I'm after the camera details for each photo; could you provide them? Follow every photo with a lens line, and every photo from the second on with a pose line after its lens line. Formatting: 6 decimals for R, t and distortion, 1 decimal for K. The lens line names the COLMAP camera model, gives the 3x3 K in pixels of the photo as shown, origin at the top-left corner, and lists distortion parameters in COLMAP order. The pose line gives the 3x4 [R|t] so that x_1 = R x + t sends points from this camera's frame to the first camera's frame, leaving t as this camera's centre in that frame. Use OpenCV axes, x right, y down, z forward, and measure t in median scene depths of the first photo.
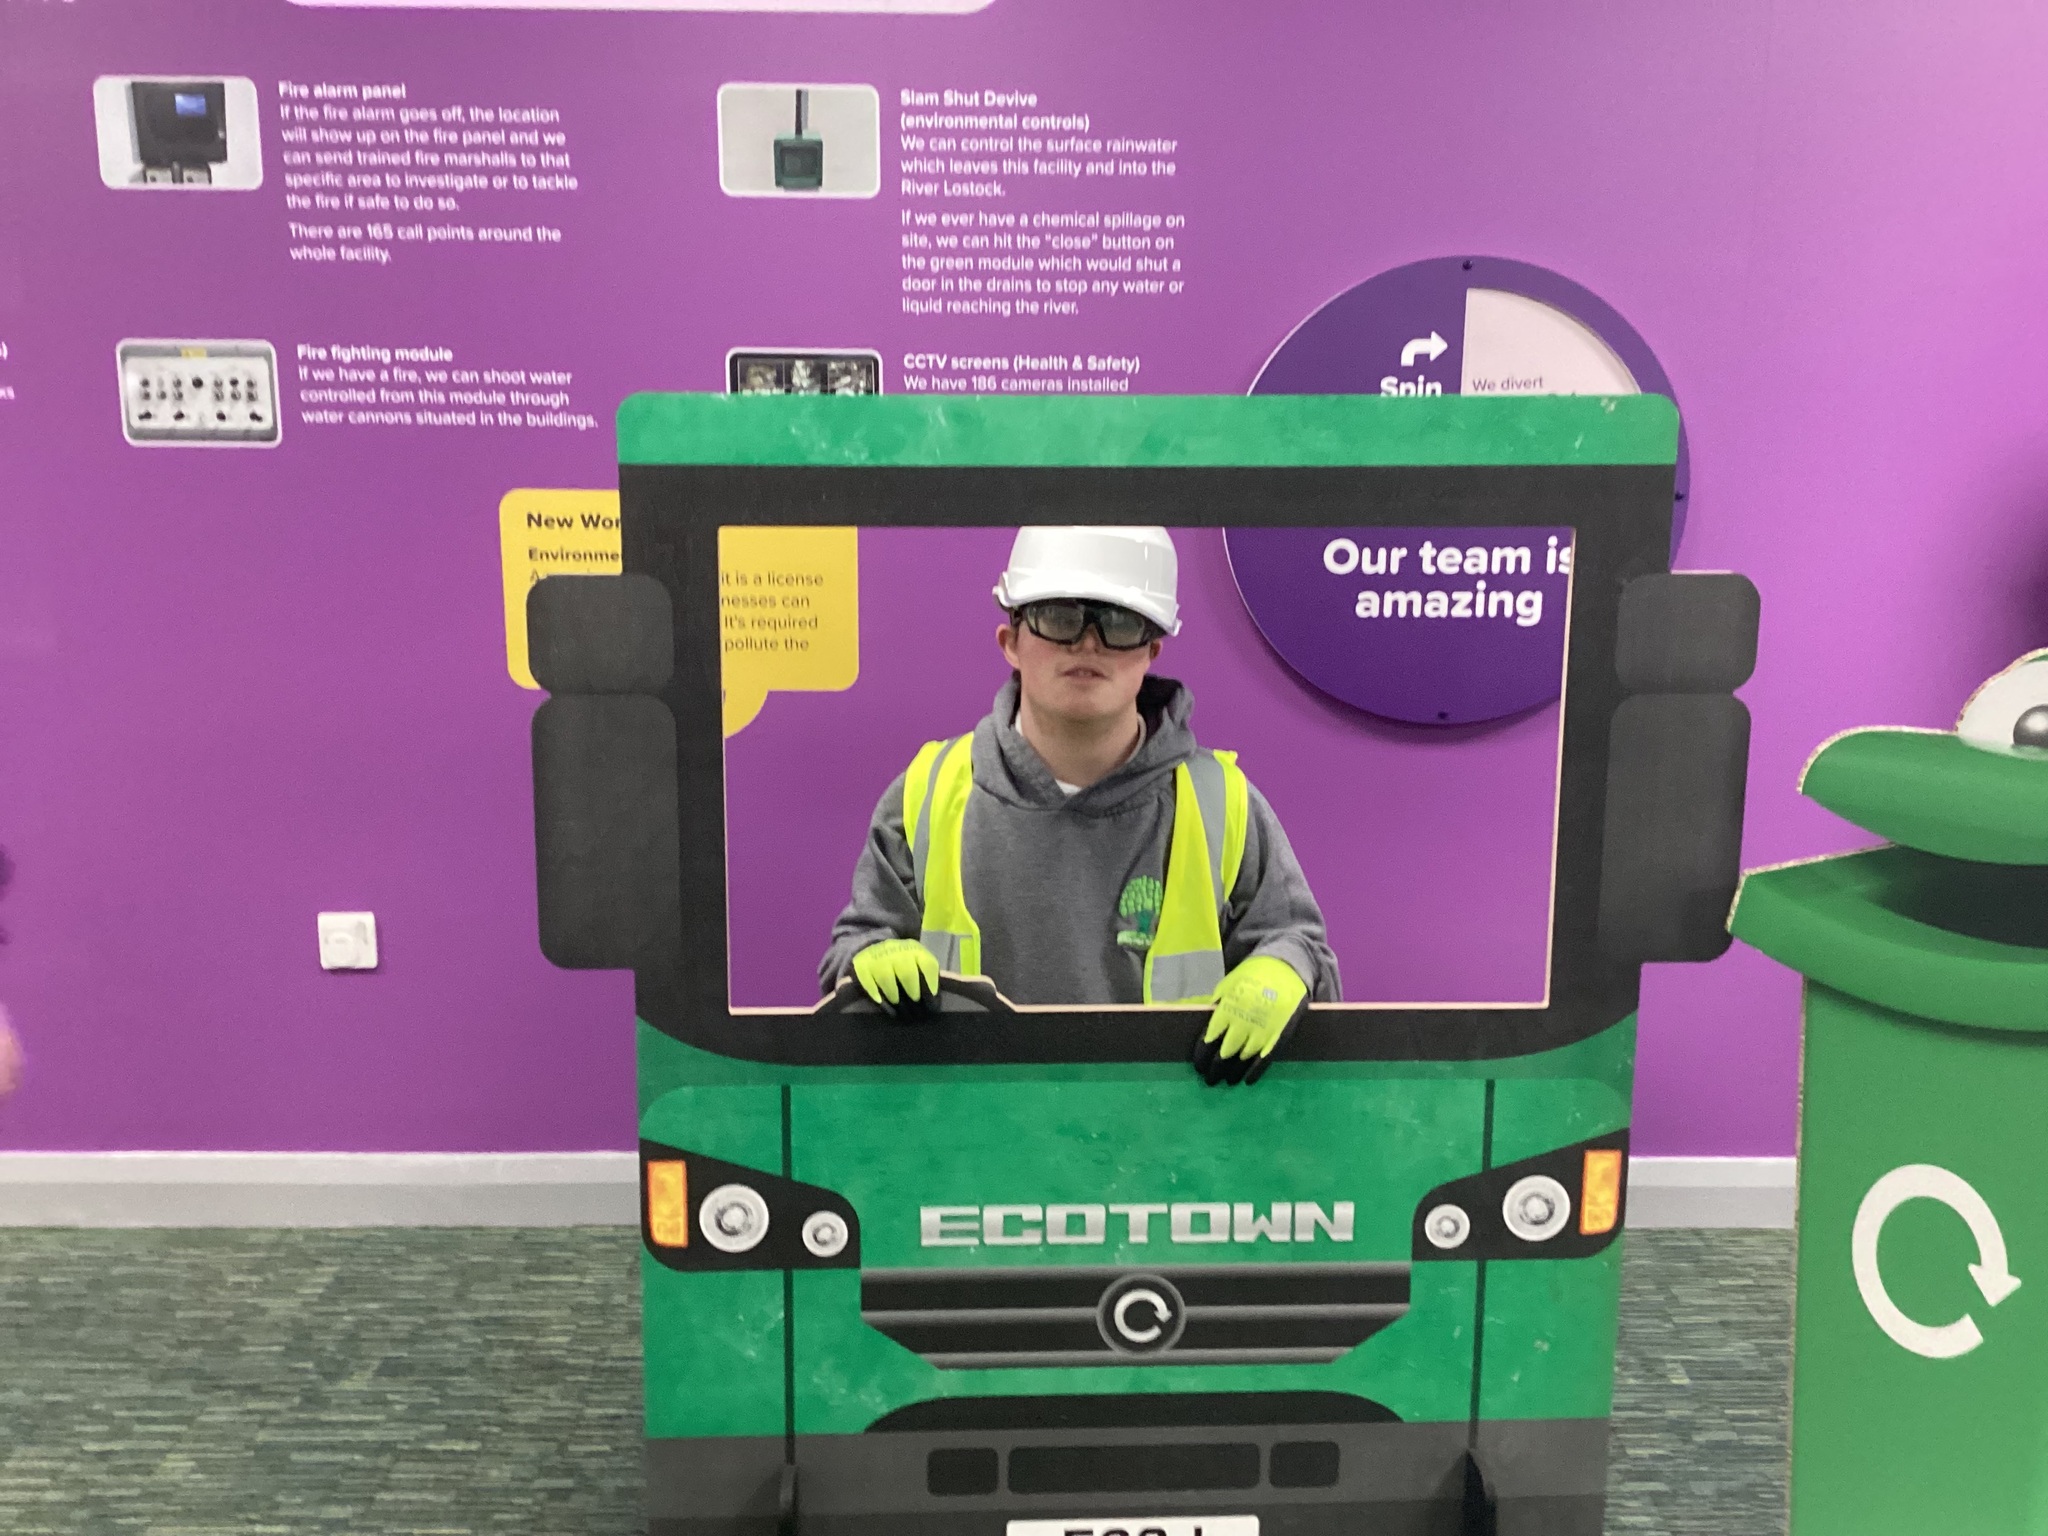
lens RADIAL K [[1853.4, 0, 1035.5], [0, 1853.4, 771.1], [0, 0, 1]] dist [0.044463, 0.000000]
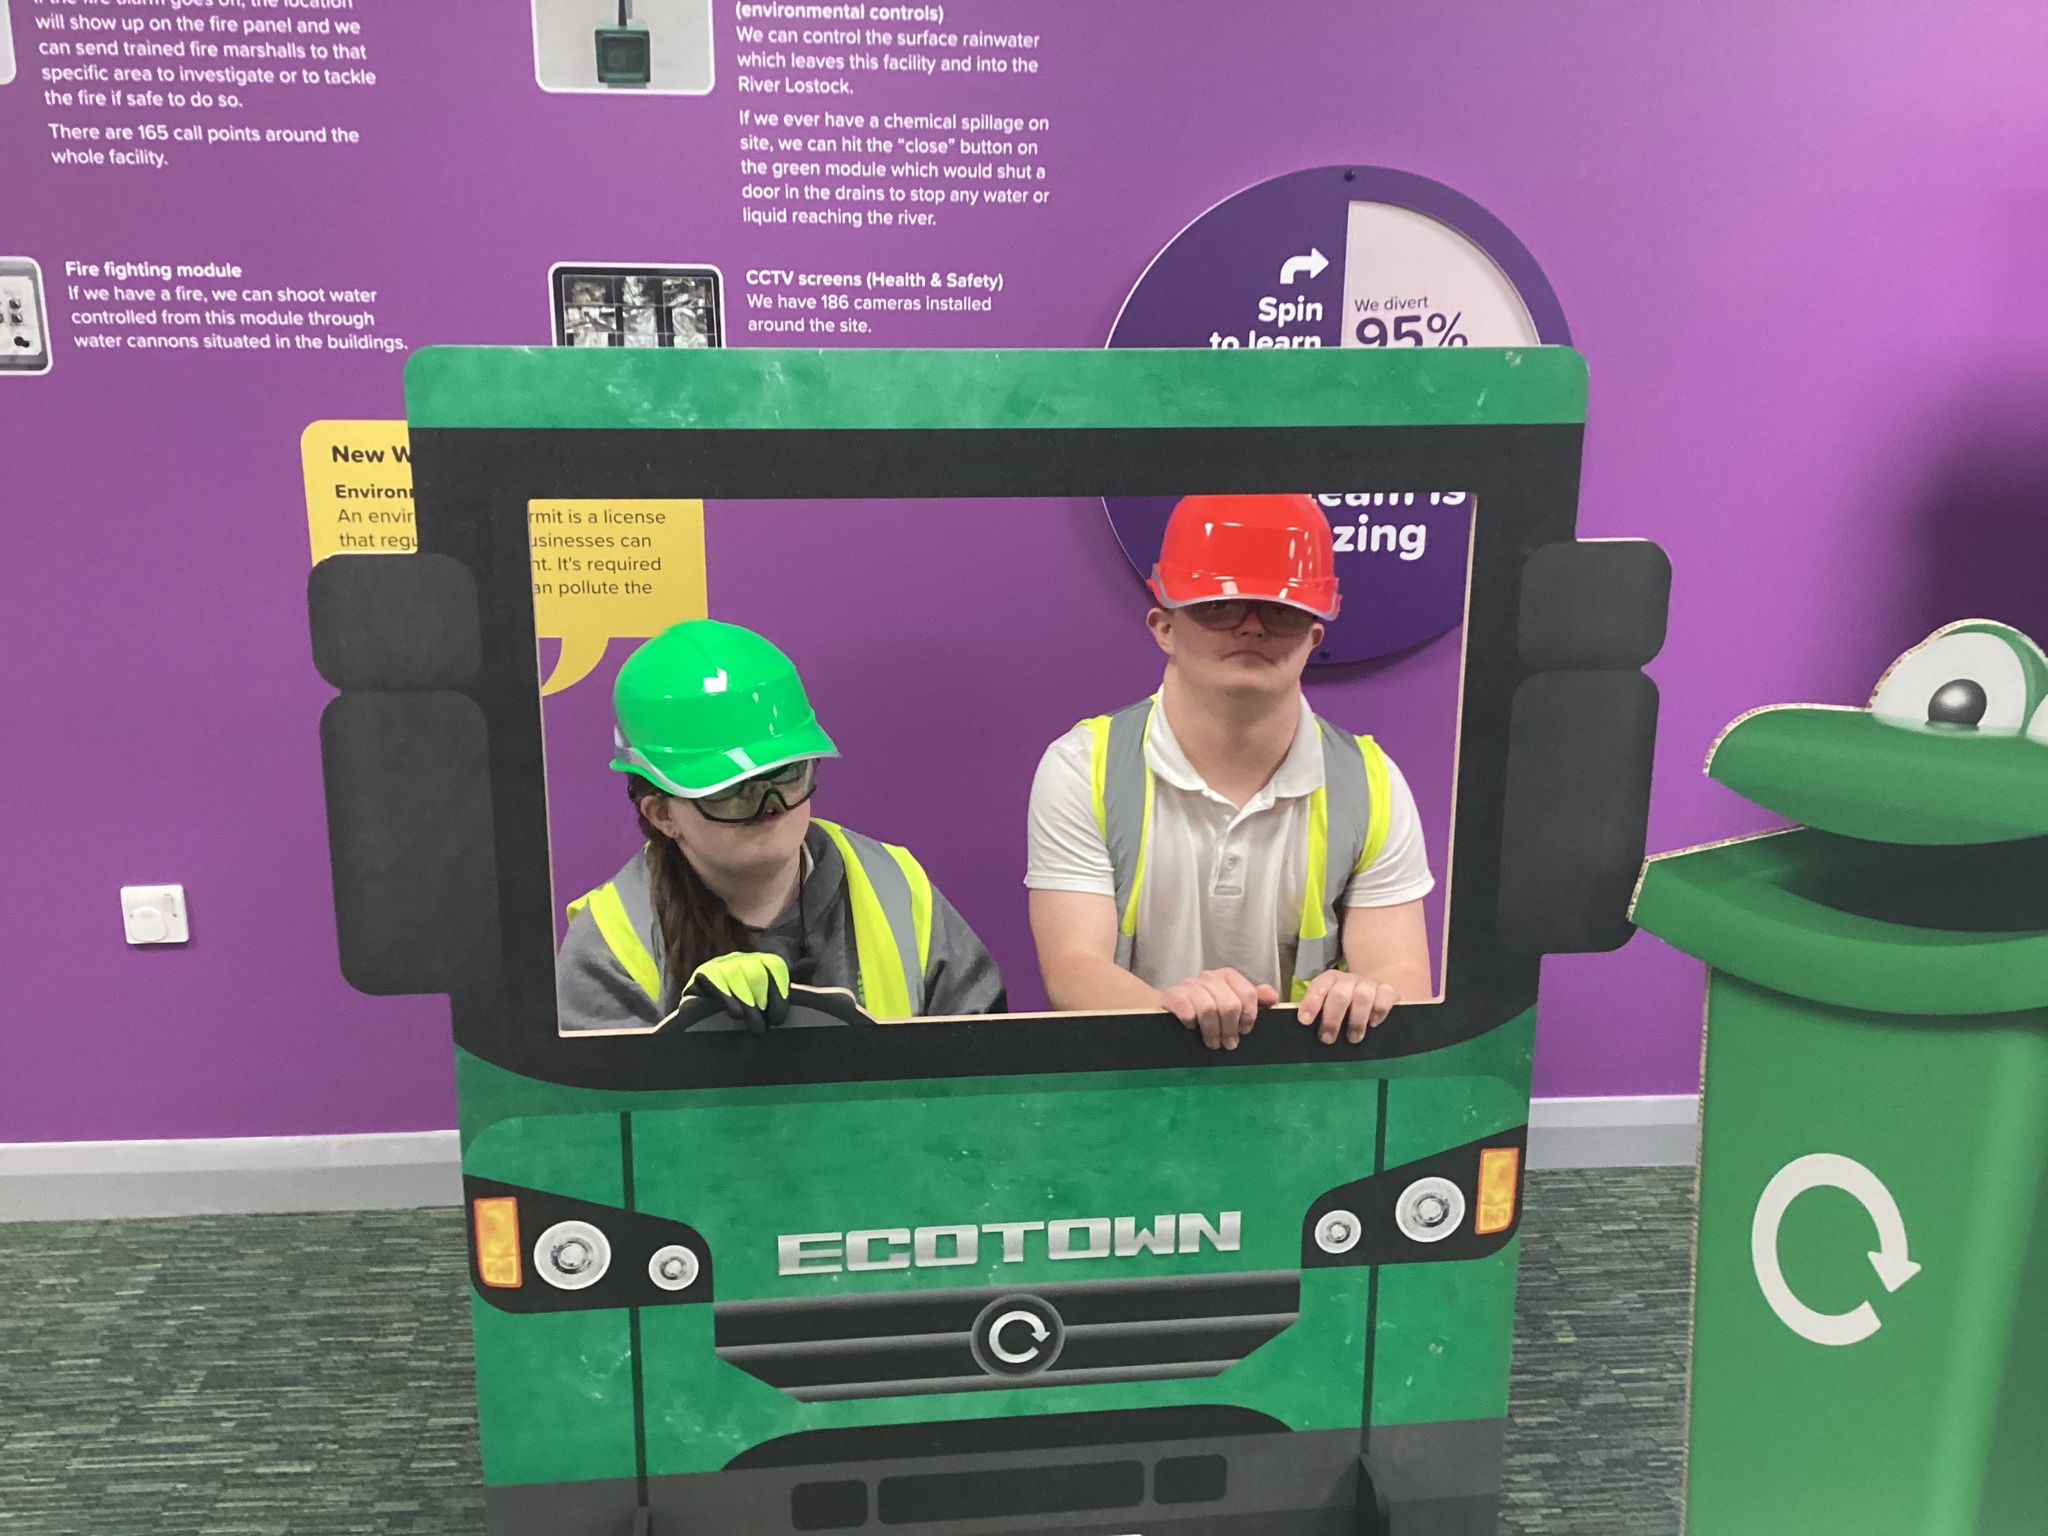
lens RADIAL K [[1853.4, 0, 1043.8], [0, 1853.4, 776.4], [0, 0, 1]] dist [0.044463, 0.000000]
pose [[0.997442, -0.020036, 0.068616, 0.011085], [0.015125, 0.997337, 0.071351, -0.055816], [-0.069862, -0.070130, 0.995088, 0.083286]]
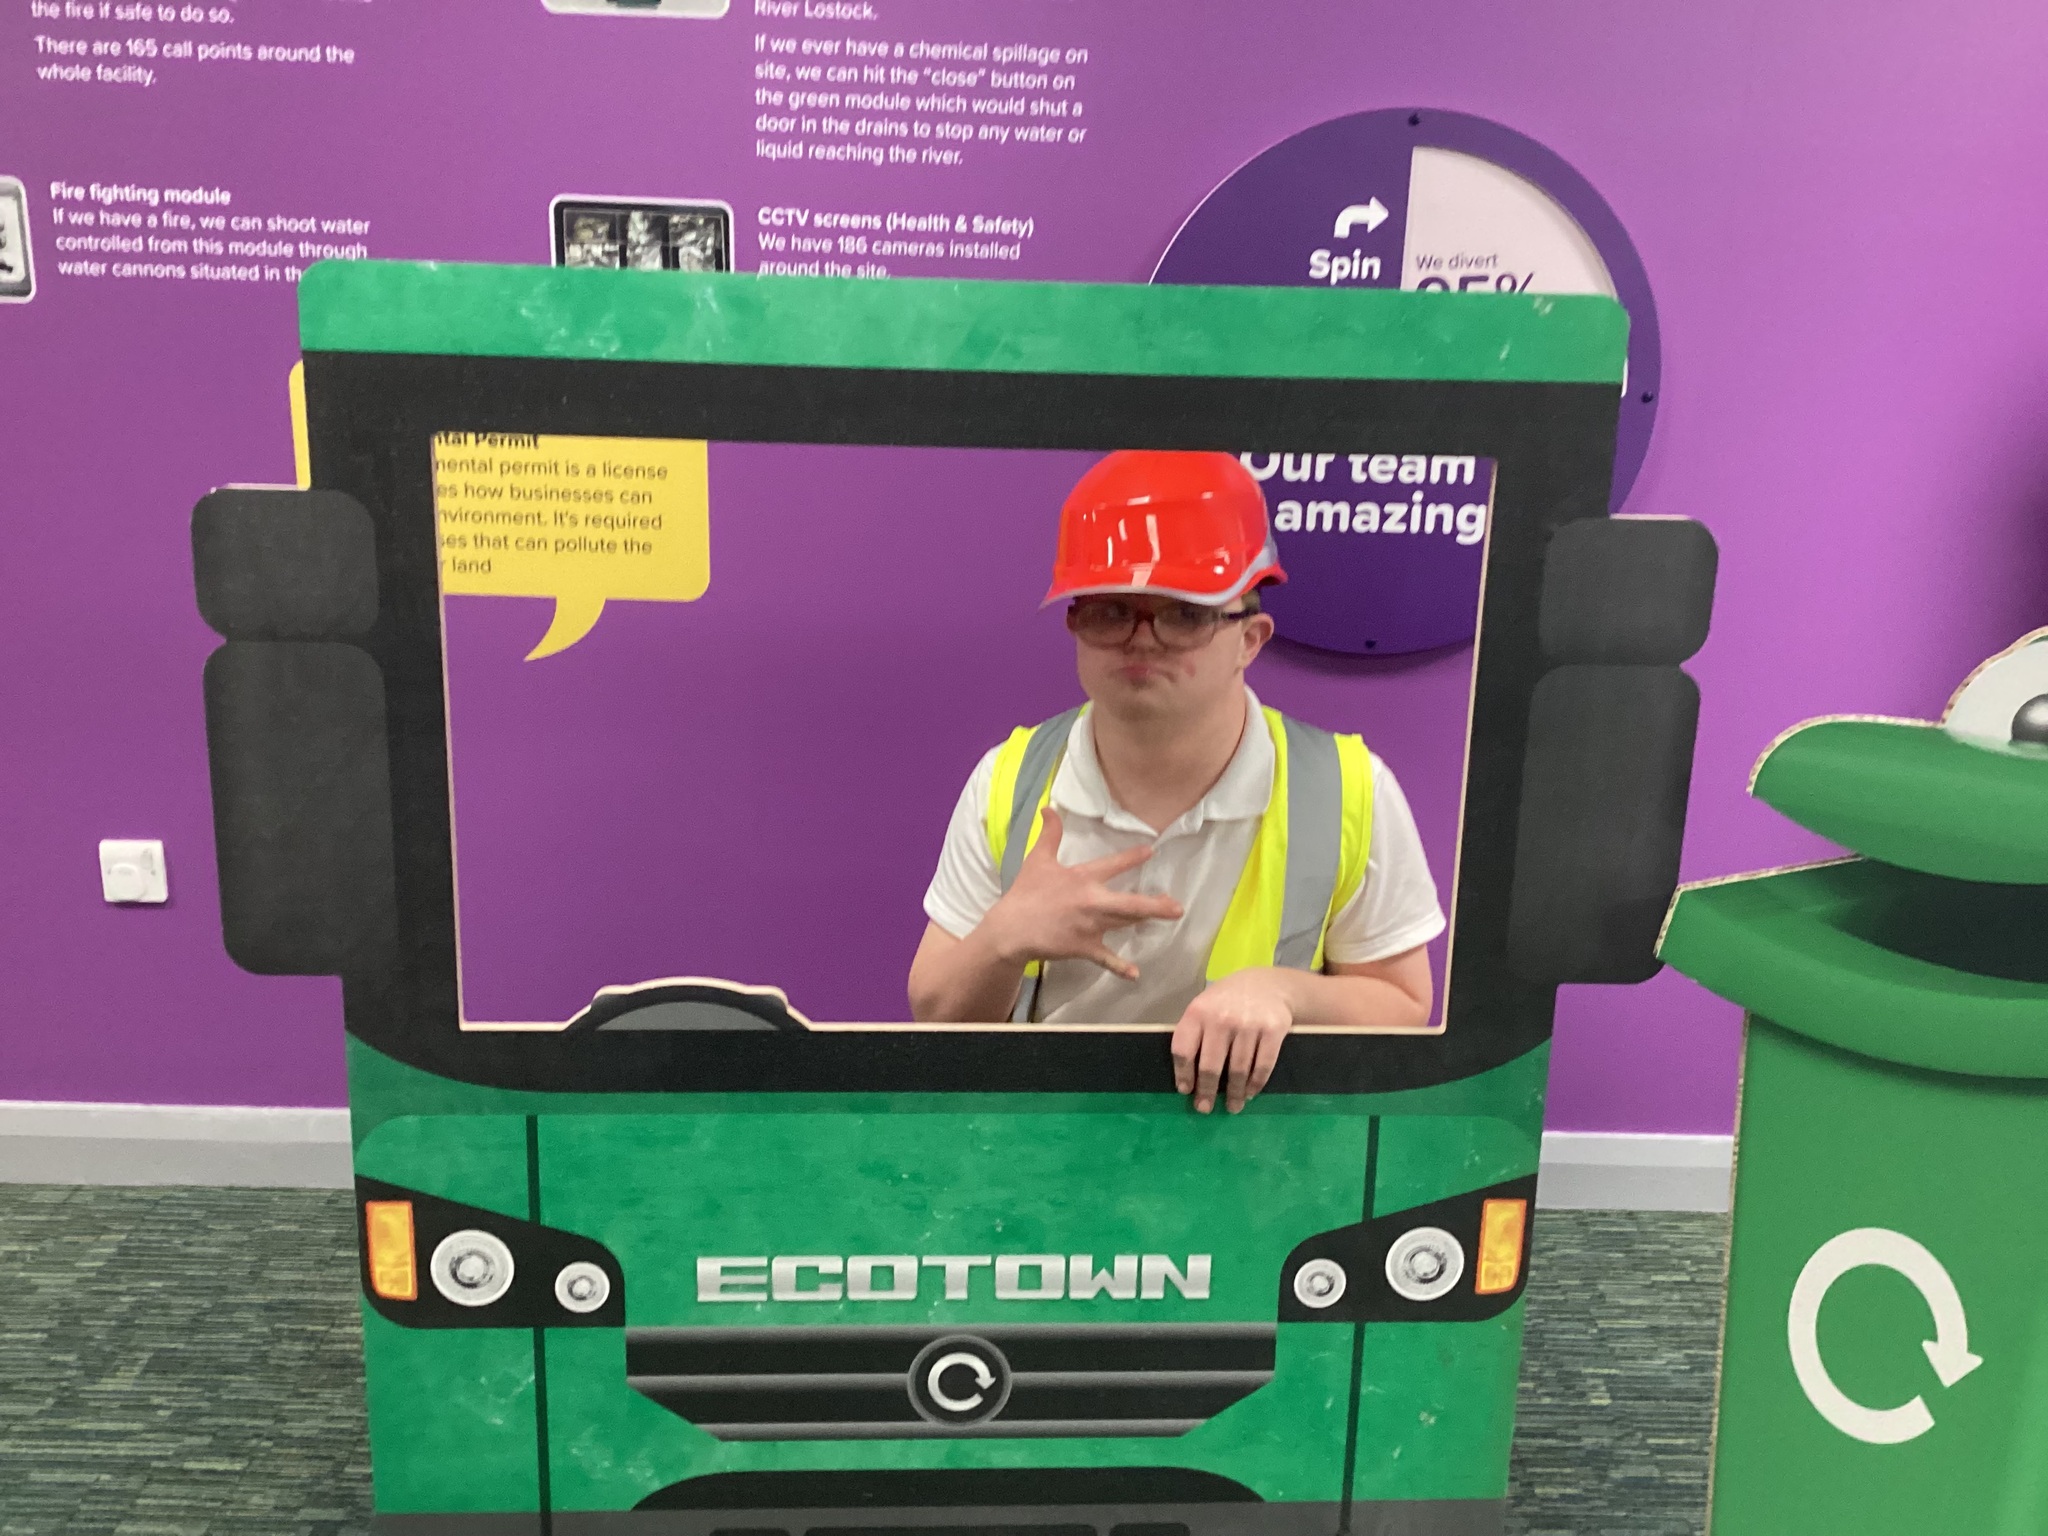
lens RADIAL K [[1880.3, 0, 1051.6], [0, 1880.3, 780.6], [0, 0, 1]] dist [0.037825, 0.000000]
pose [[0.999736, 0.017060, 0.015399, 0.080150], [-0.018282, 0.996378, 0.083050, -0.053065], [-0.013926, -0.083310, 0.996426, 0.159977]]
